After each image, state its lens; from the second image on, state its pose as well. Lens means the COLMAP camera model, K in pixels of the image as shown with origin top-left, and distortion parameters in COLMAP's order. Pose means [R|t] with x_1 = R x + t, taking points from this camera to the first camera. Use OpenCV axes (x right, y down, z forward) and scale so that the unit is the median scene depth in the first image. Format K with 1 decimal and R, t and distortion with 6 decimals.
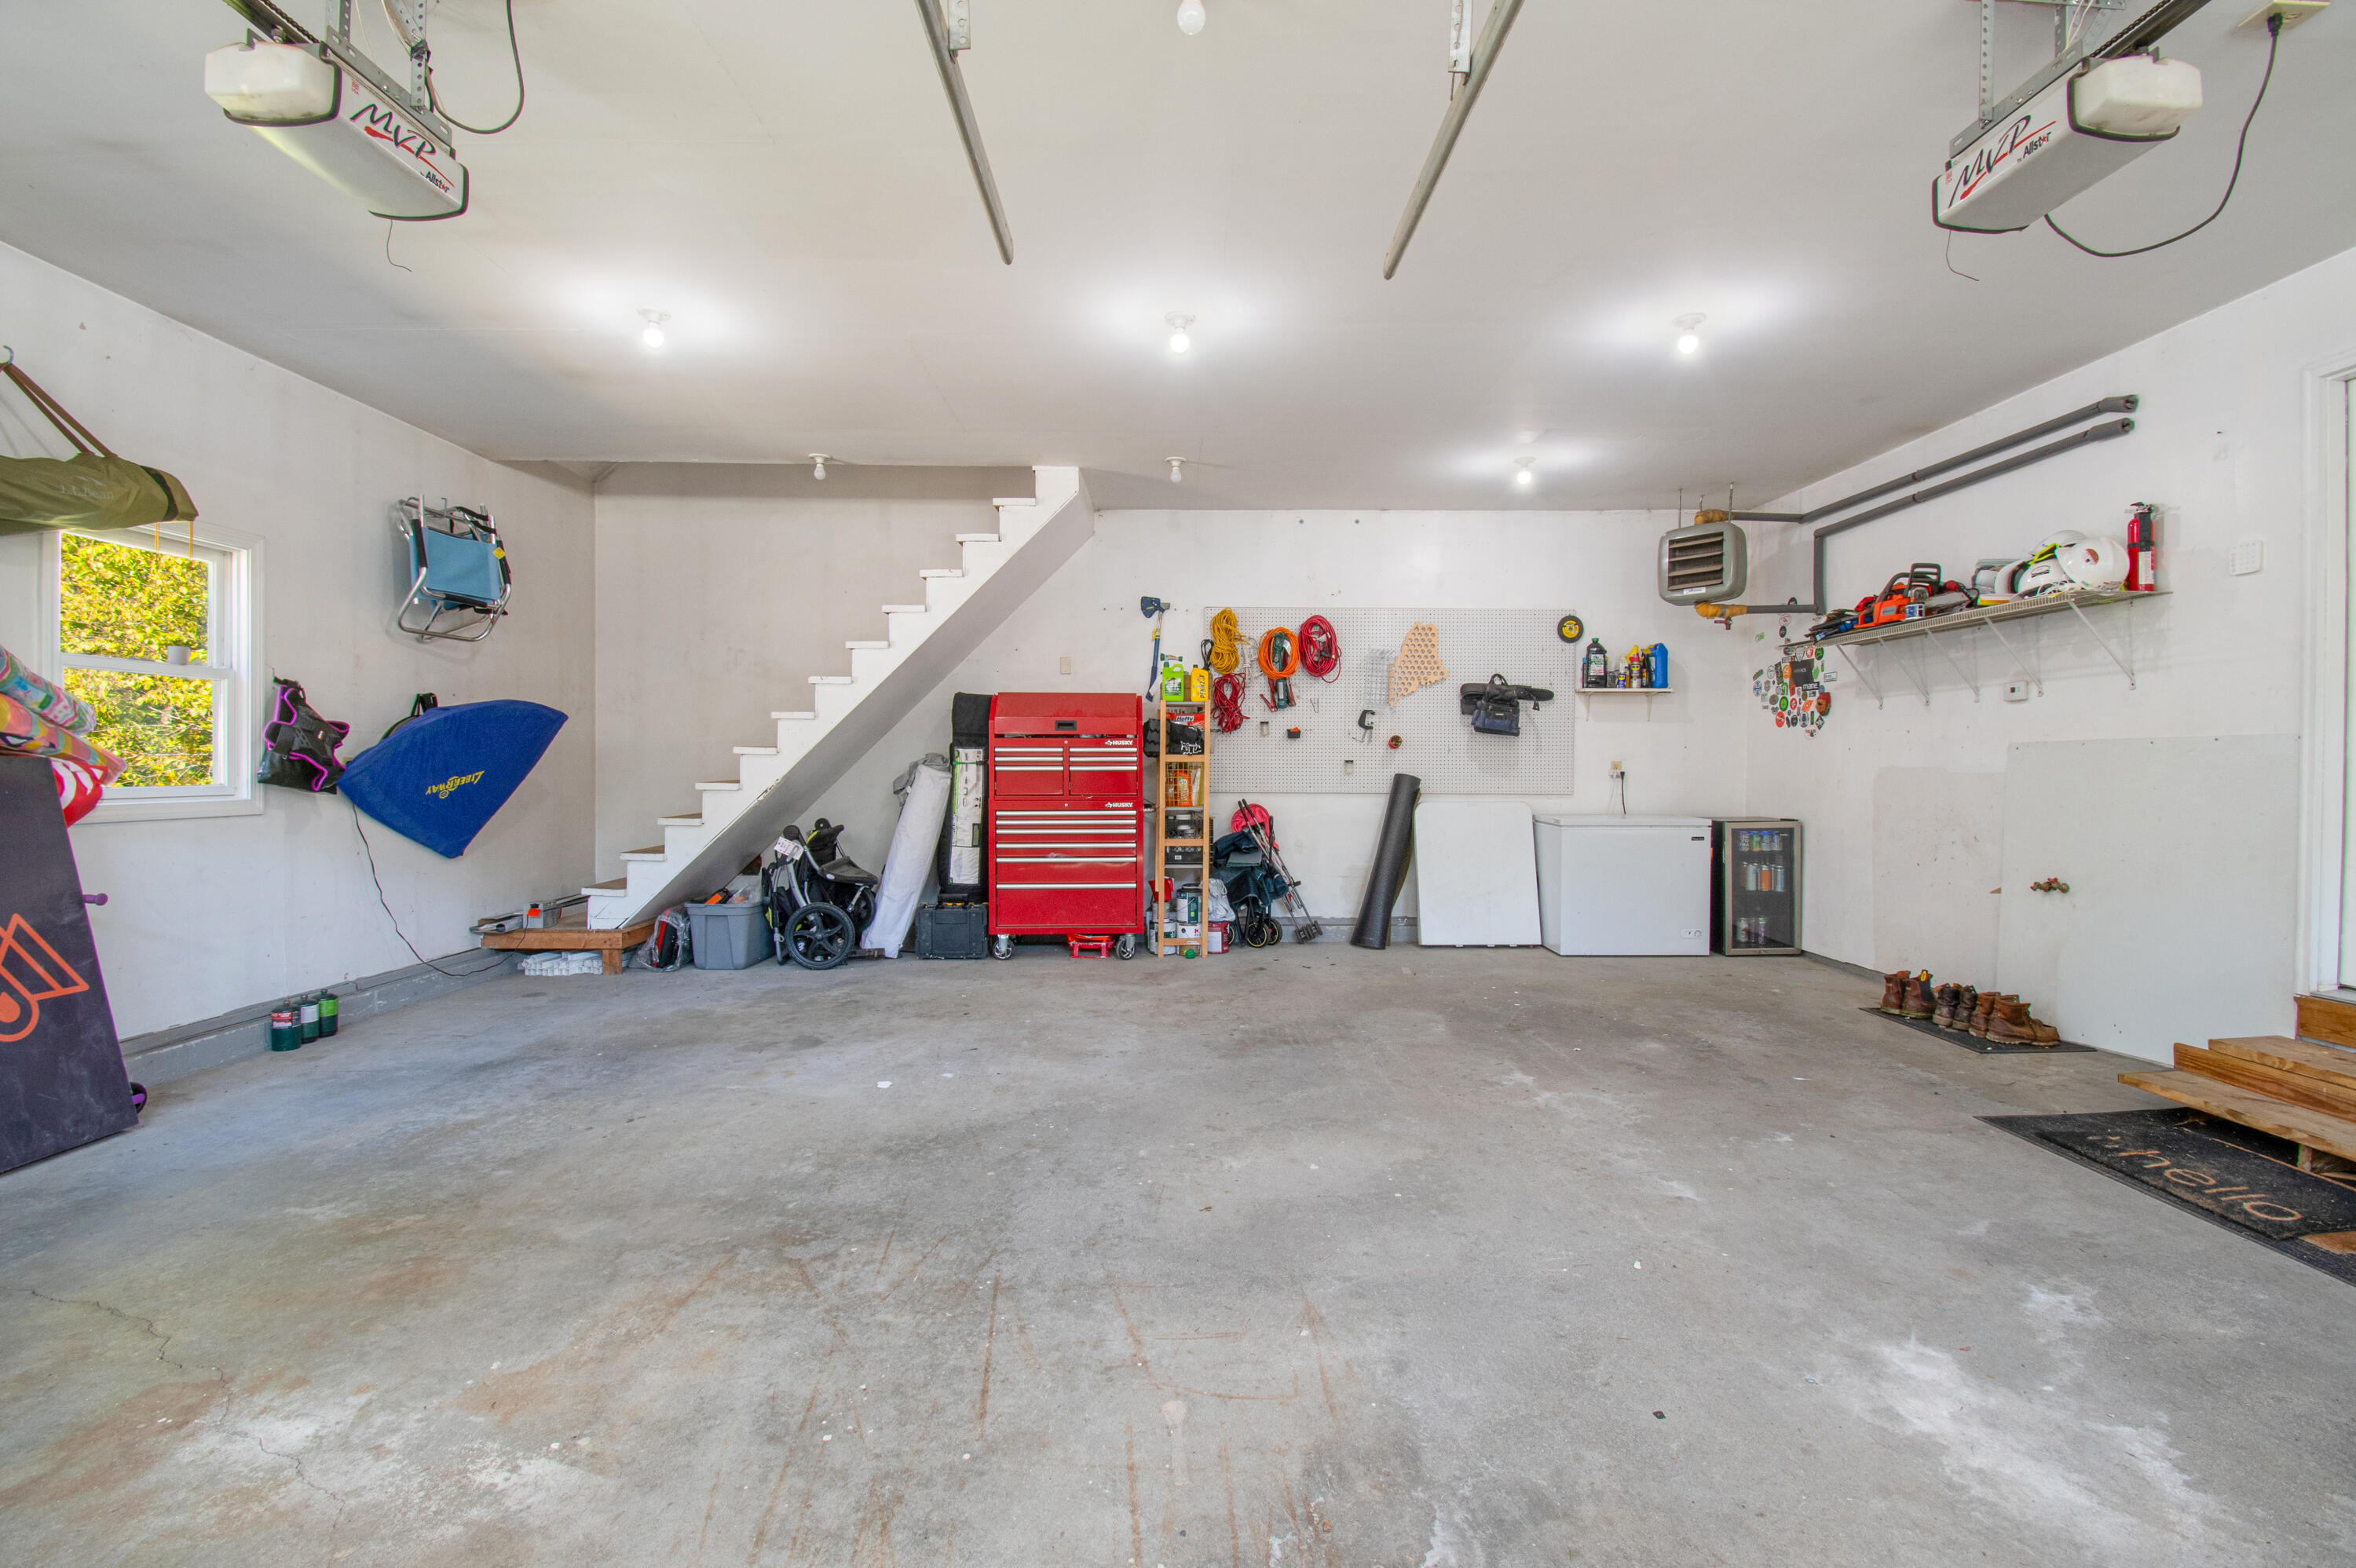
lens RADIAL K [[1032.7, 0, 1178.0], [0, 1032.7, 784.0], [0, 0, 1]] dist [0.019740, -0.021597]
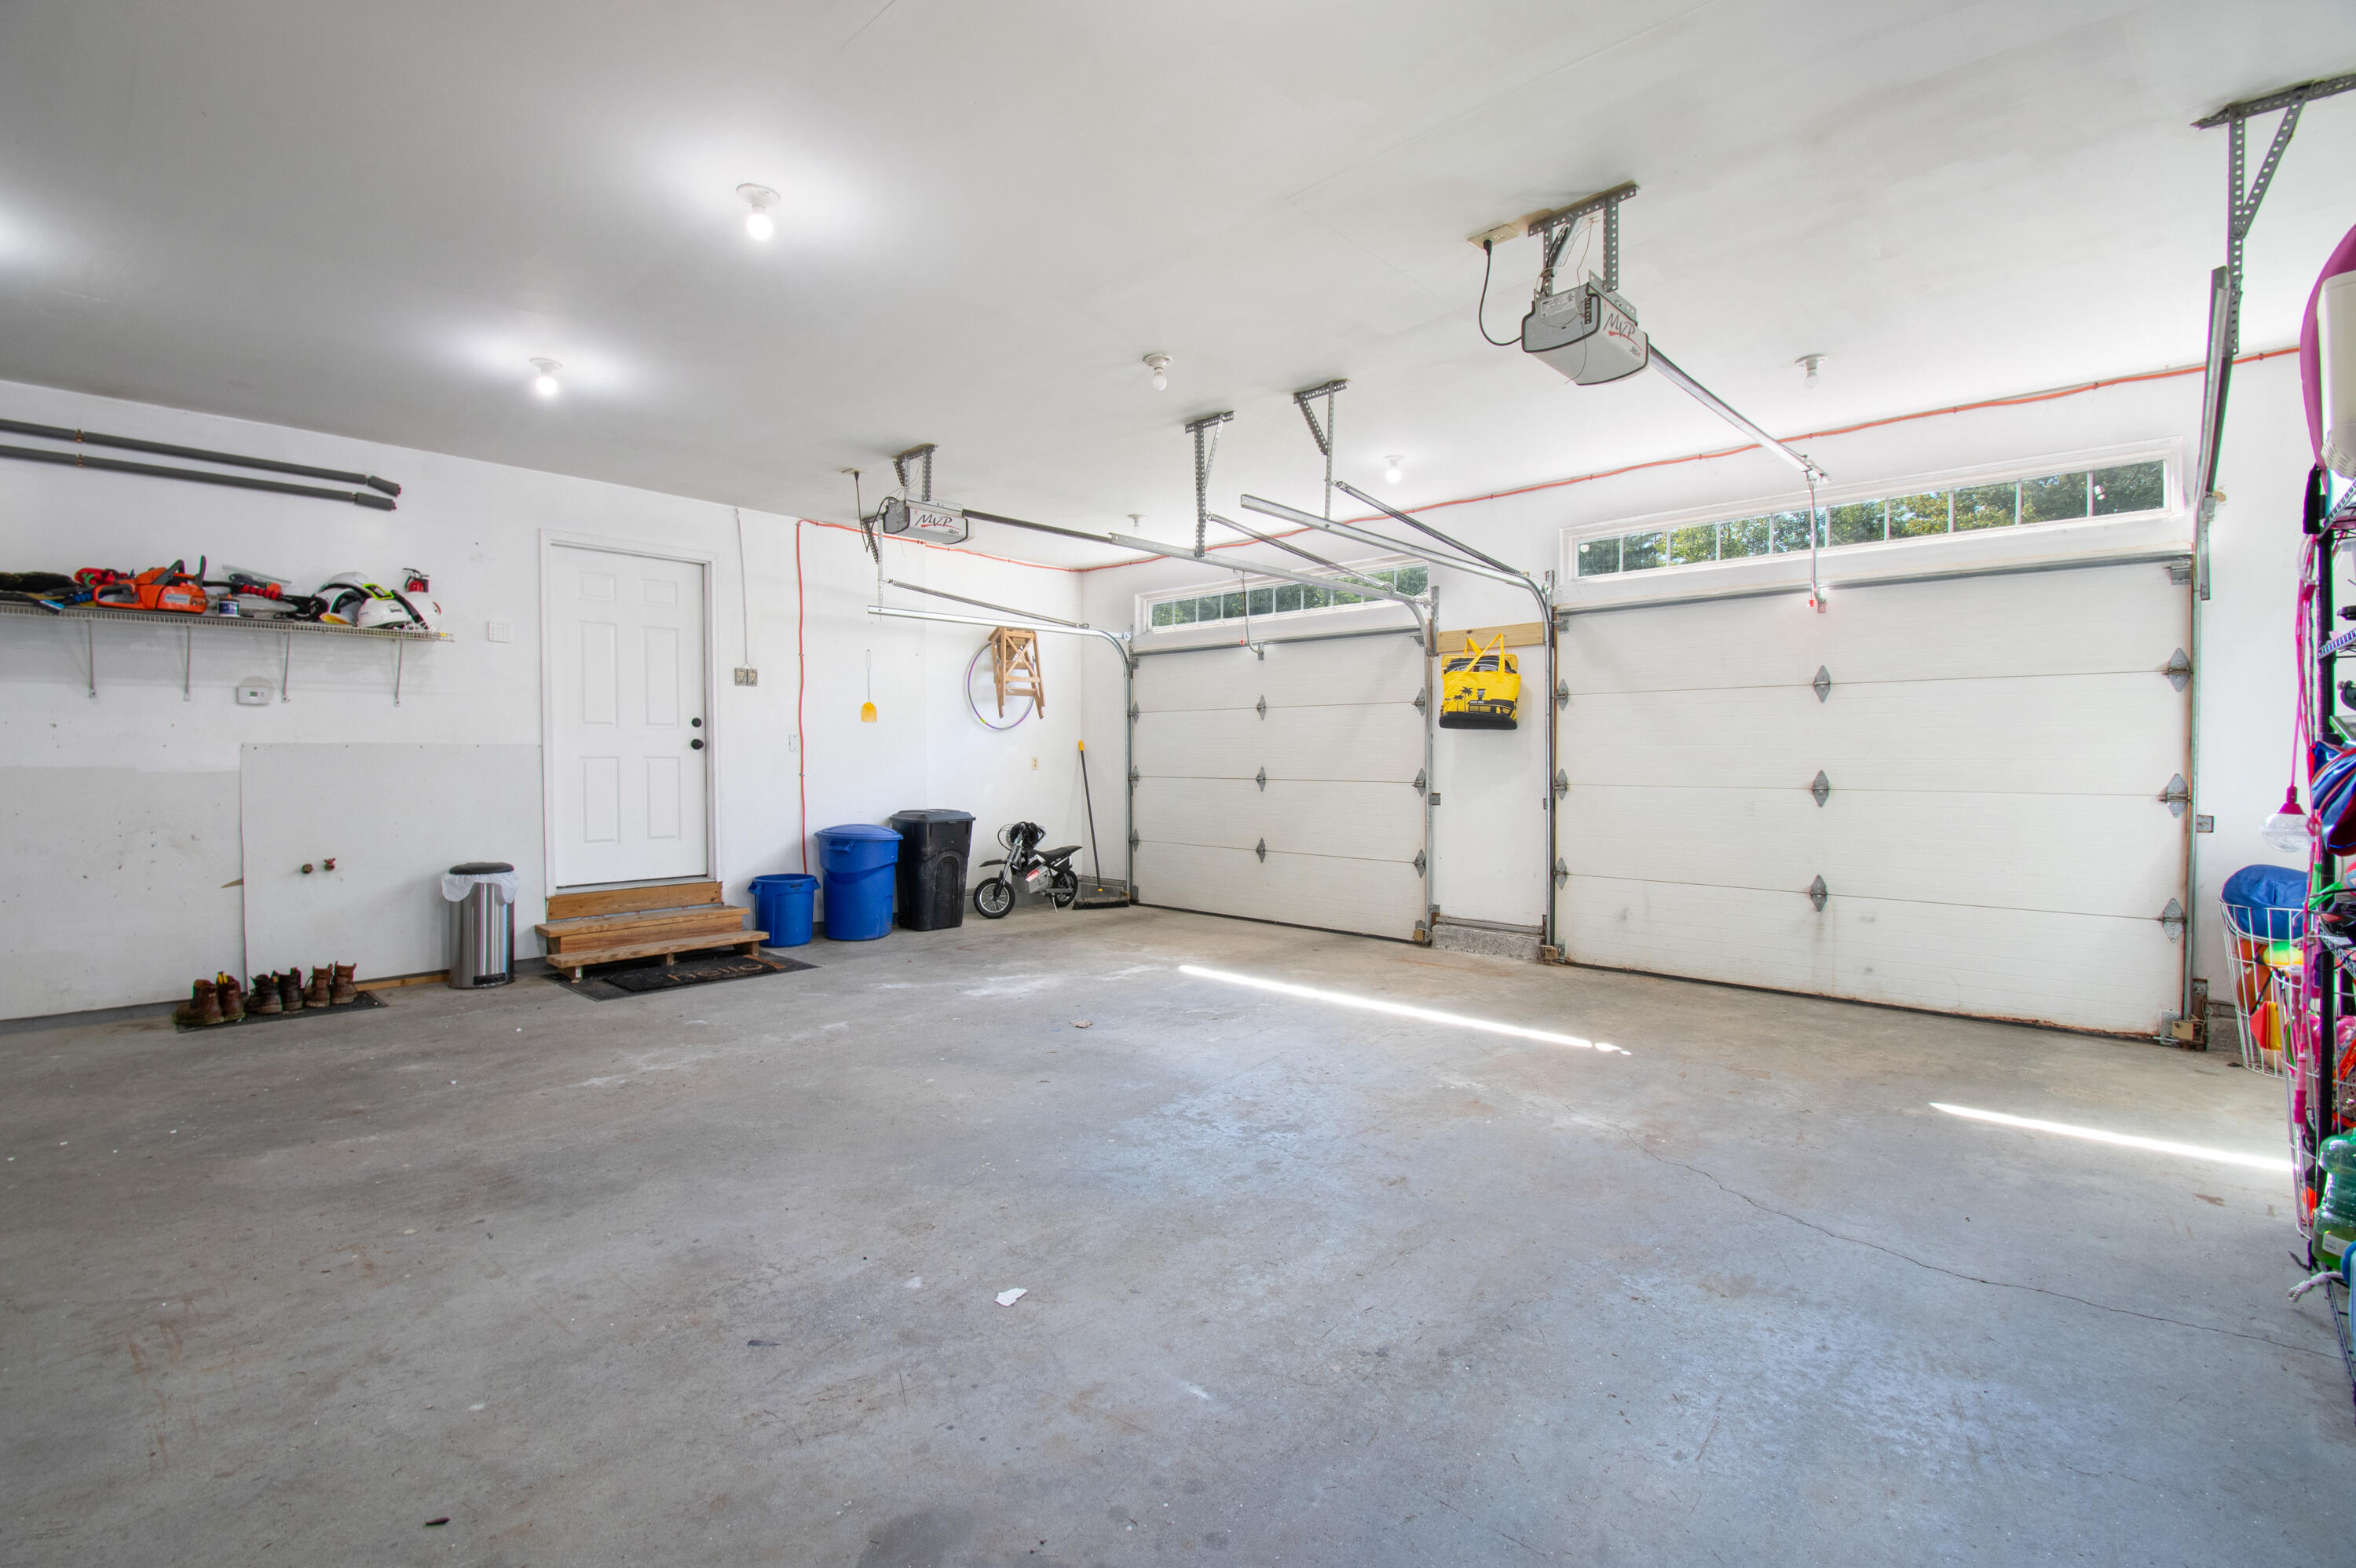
lens RADIAL K [[1032.7, 0, 1178.0], [0, 1032.7, 784.0], [0, 0, 1]] dist [0.019740, -0.021597]
pose [[-0.727783, -0.017950, 0.685573, -0.761650], [0.012833, 0.999126, 0.039783, -0.033320], [-0.685687, 0.037751, -0.726917, 1.352720]]
